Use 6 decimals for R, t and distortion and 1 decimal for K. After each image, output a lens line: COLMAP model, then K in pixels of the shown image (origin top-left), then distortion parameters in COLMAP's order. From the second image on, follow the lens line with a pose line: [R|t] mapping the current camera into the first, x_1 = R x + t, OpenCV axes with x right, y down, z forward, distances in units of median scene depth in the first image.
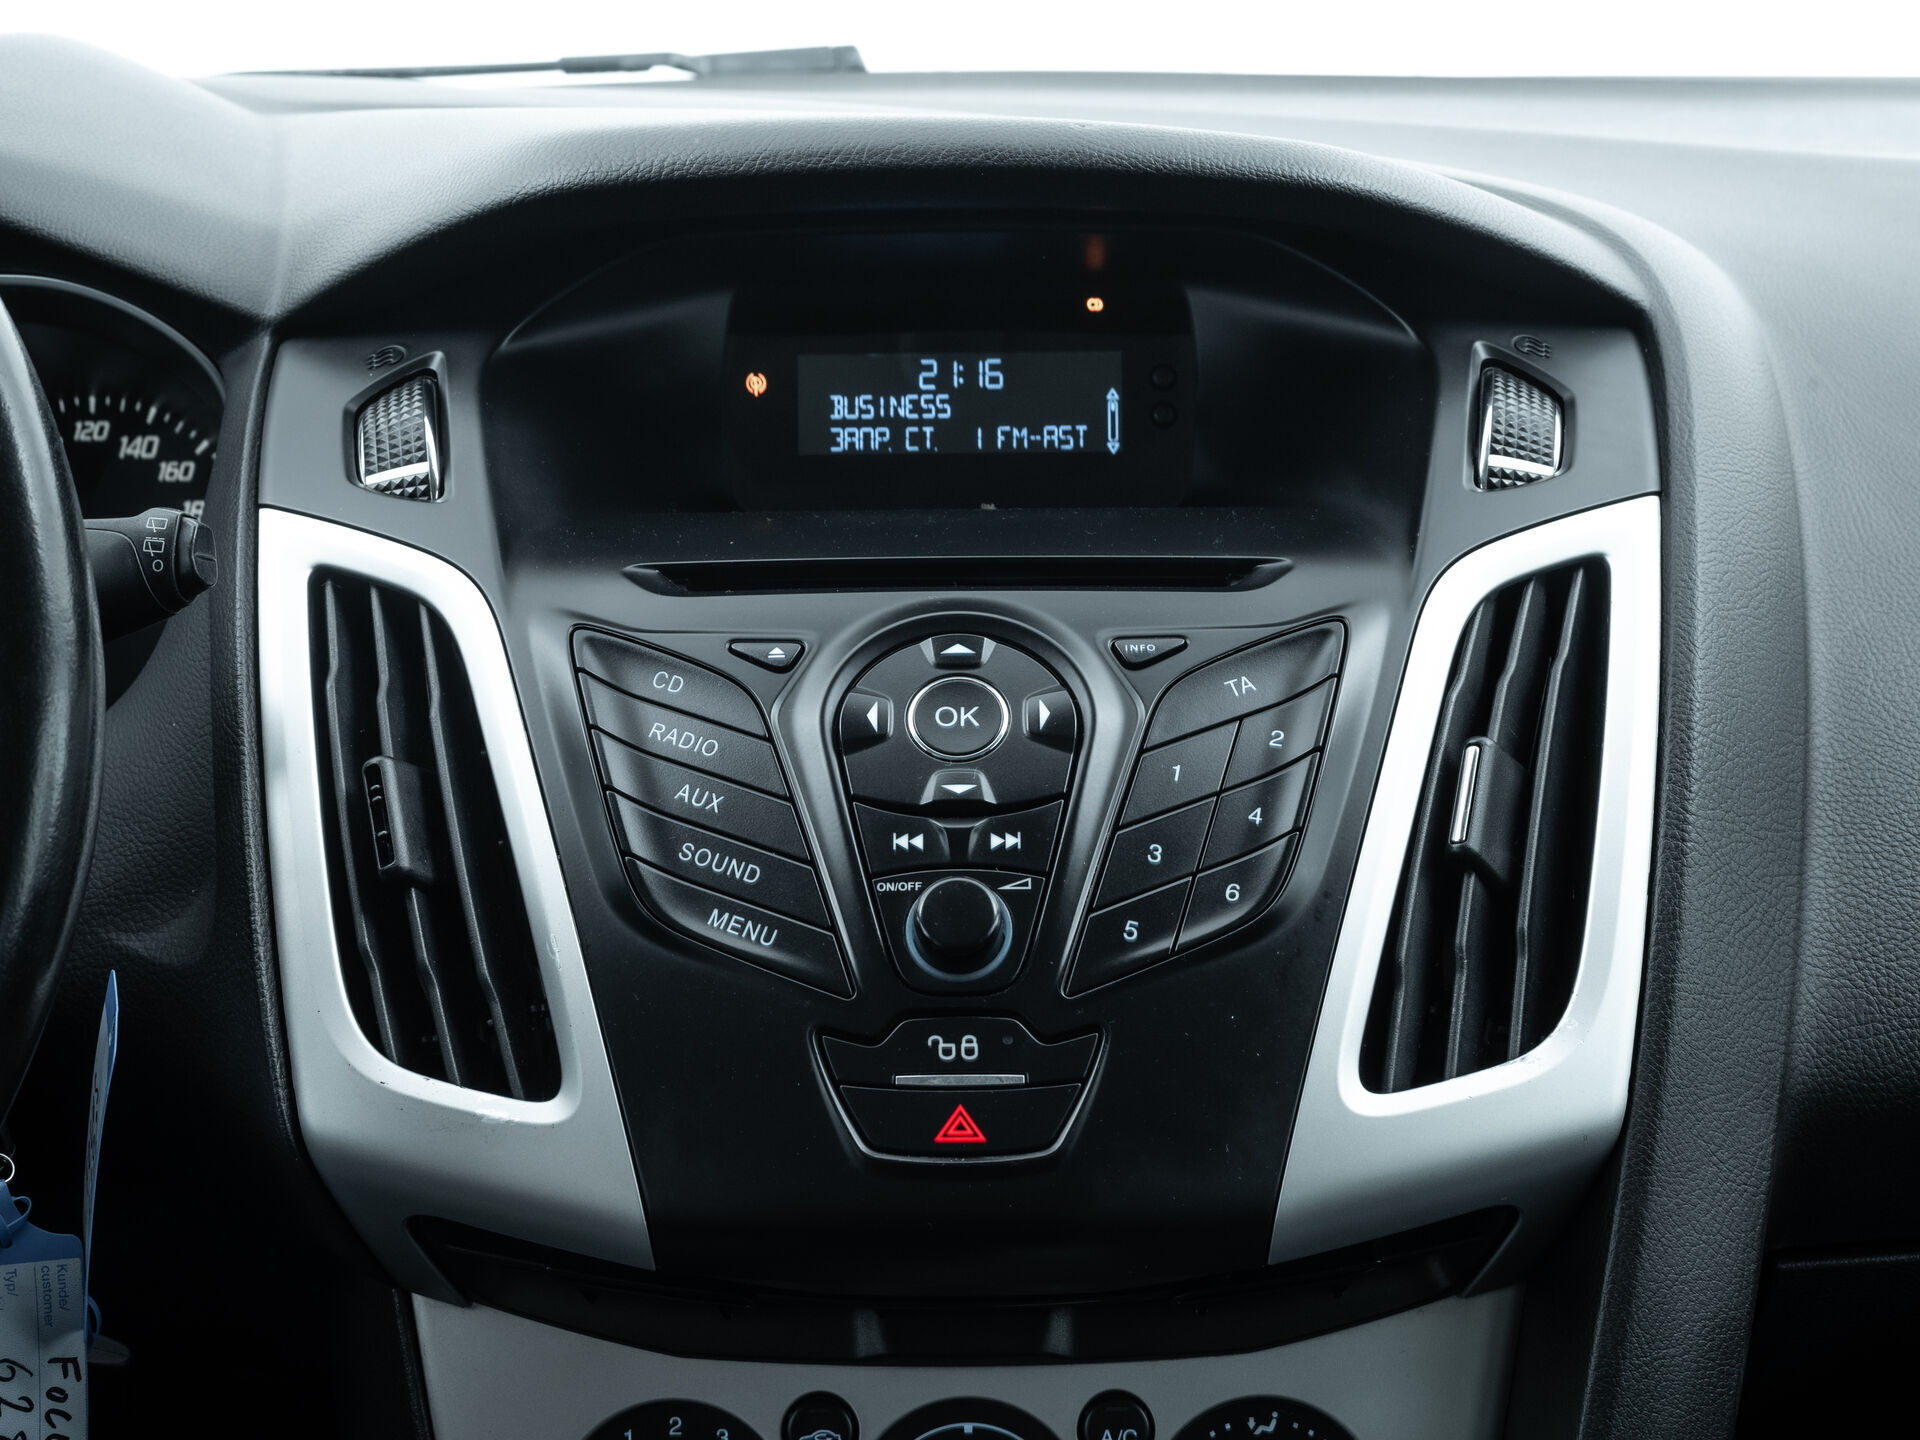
lens RADIAL K [[3280.3, 0, 964.1], [0, 3280.3, 727.5], [0, 0, 1]] dist [-0.003606, 0.000000]
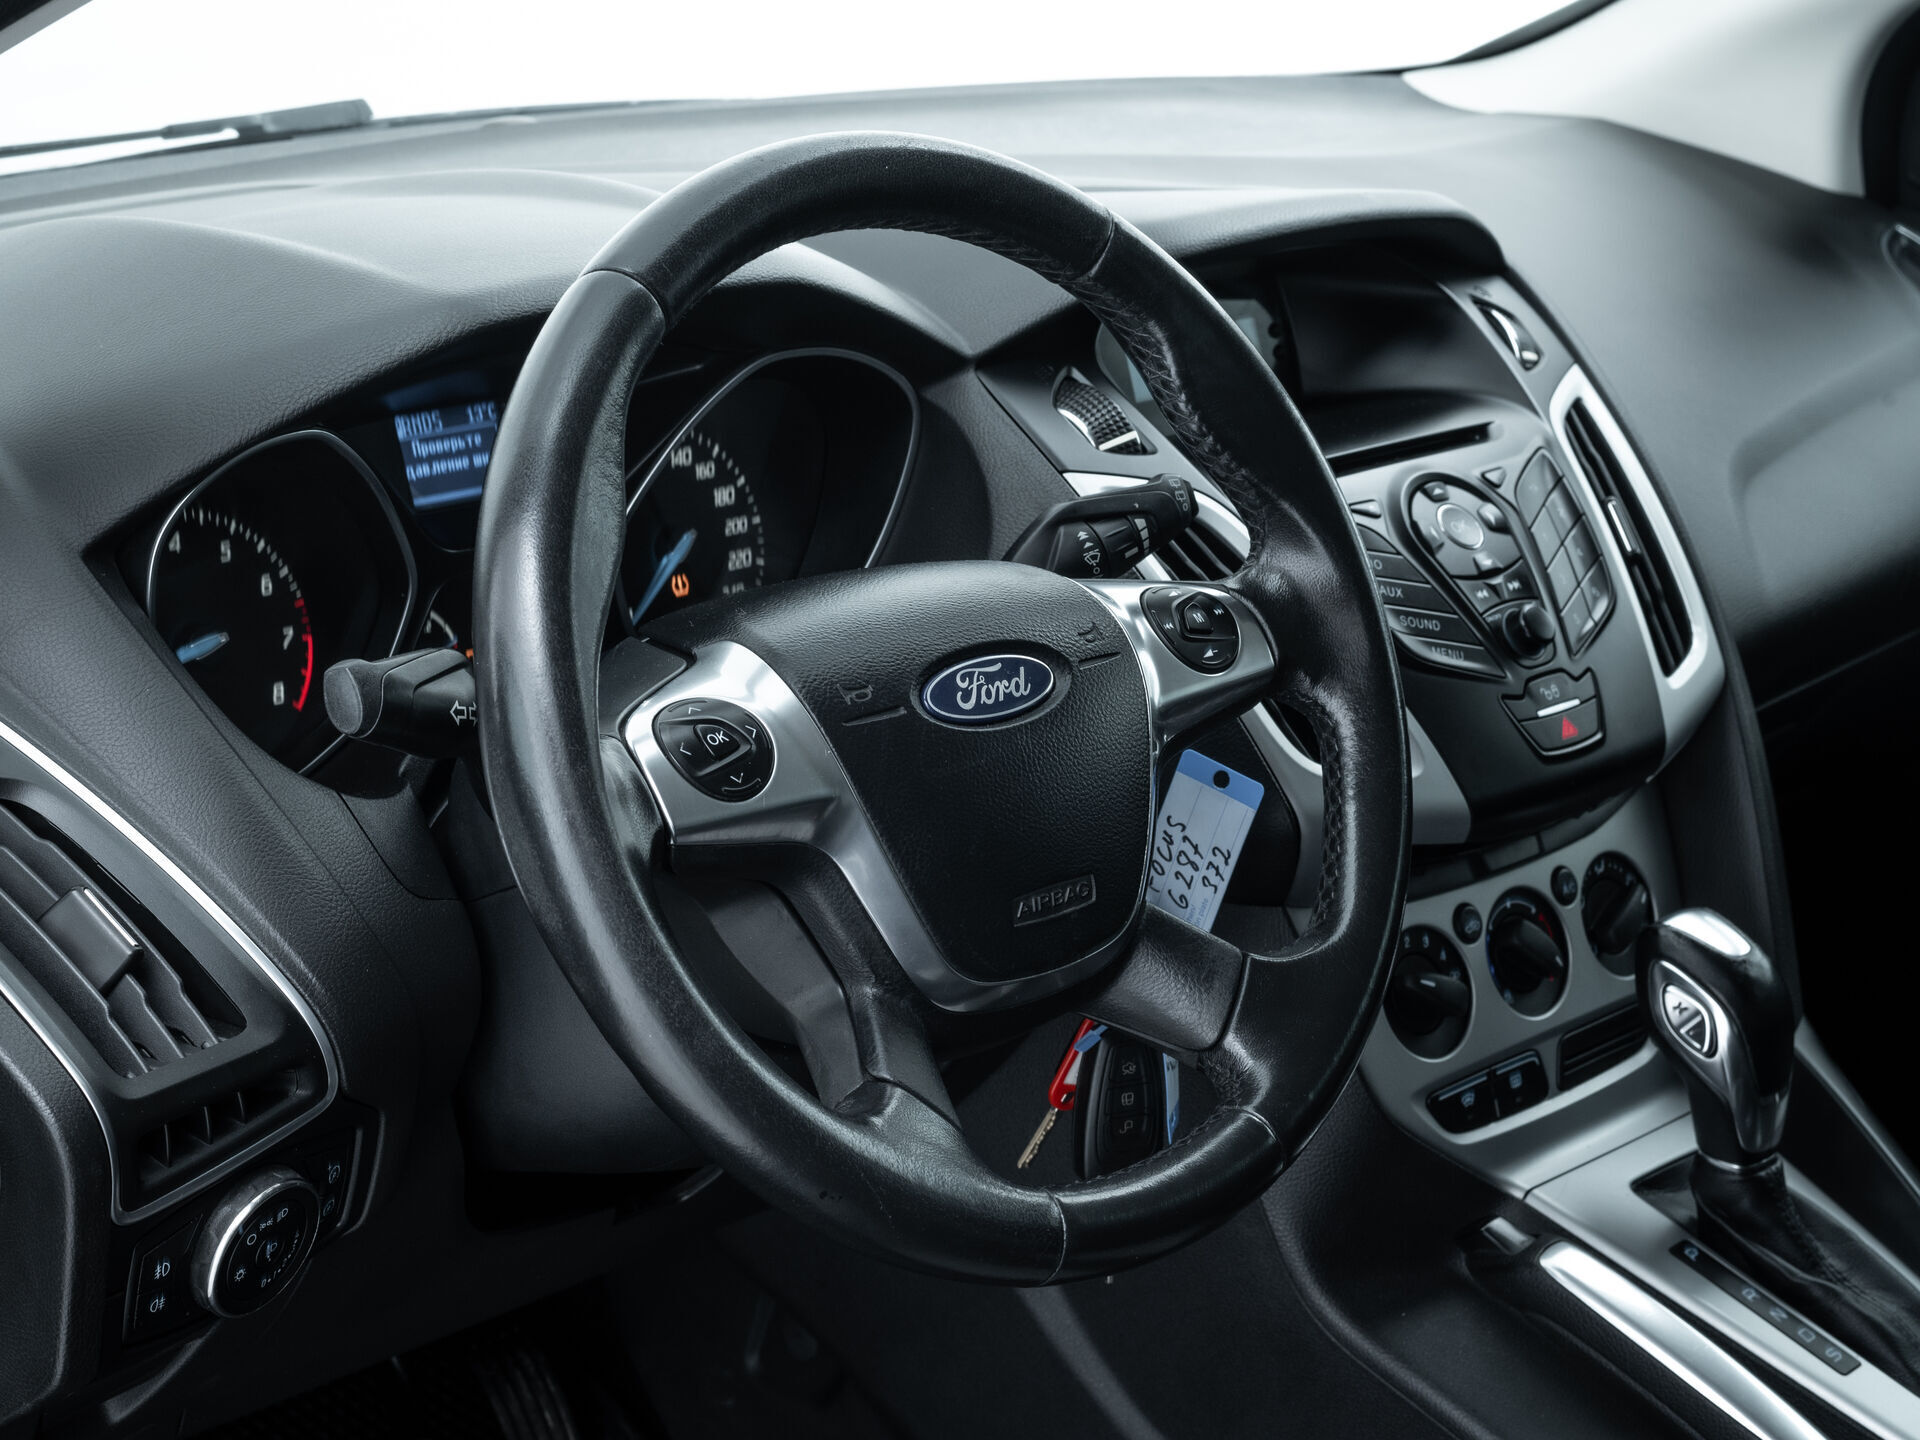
lens RADIAL K [[3280.3, 0, 972.9], [0, 3280.3, 724.3], [0, 0, 1]] dist [-0.003606, 0.000000]
pose [[0.712166, -0.190631, 0.675632, -1.435458], [0.155743, 0.981345, 0.112724, -0.141312], [-0.684517, 0.024947, 0.728570, -0.145290]]
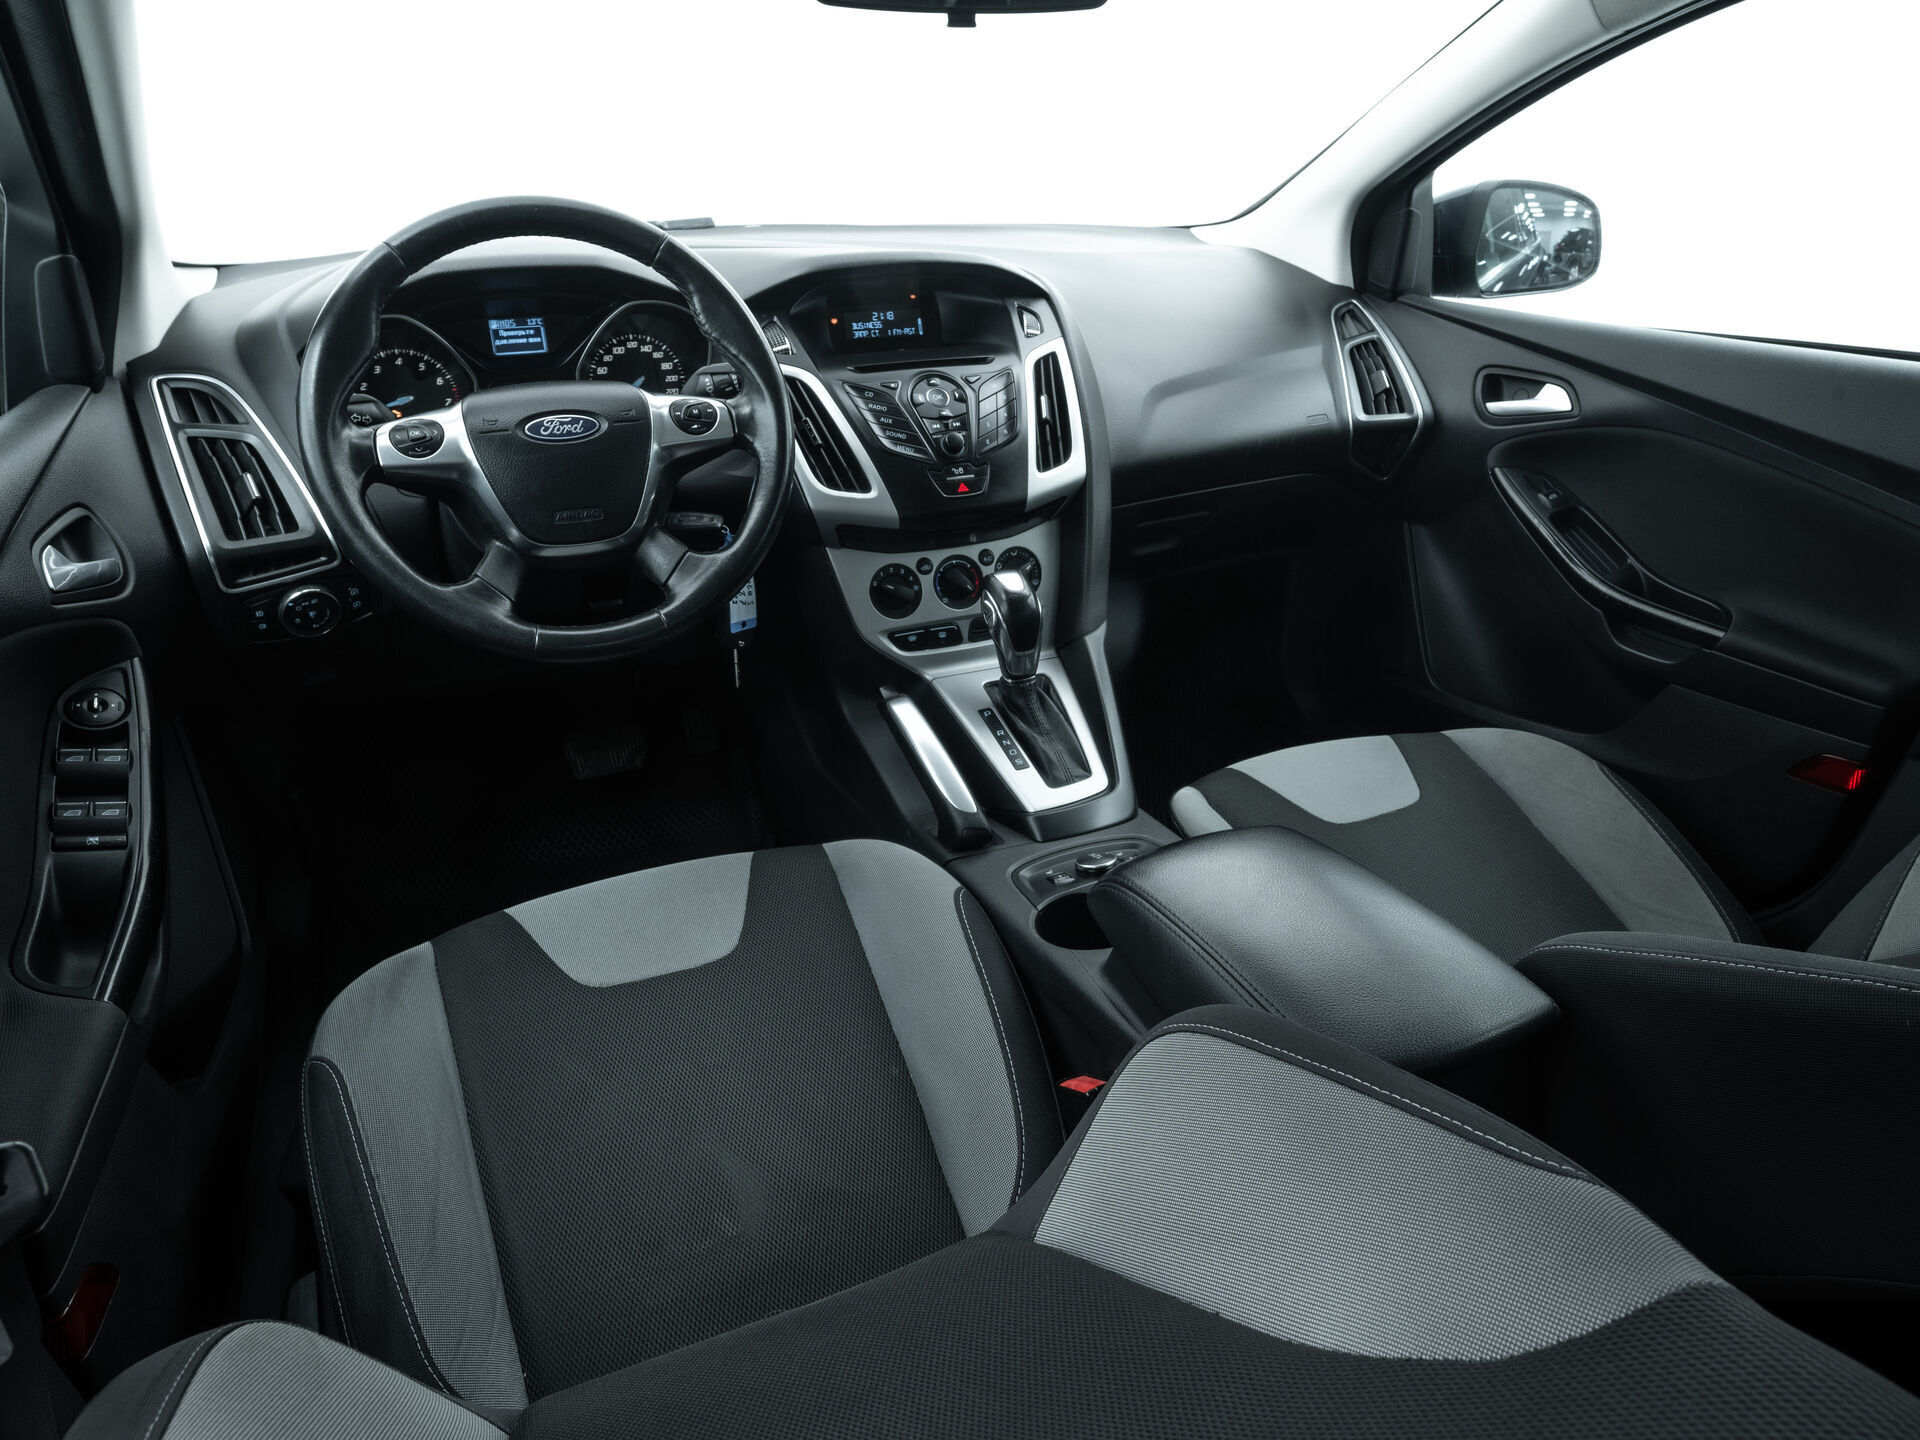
lens RADIAL K [[1252.5, 0, 1007.8], [0, 1252.5, 714.5], [0, 0, 1]] dist [-0.024883, -0.004519]
pose [[0.904150, -0.168856, 0.392430, -0.625501], [0.086908, 0.972065, 0.218028, 0.051357], [-0.418282, -0.163024, 0.893567, -0.568574]]
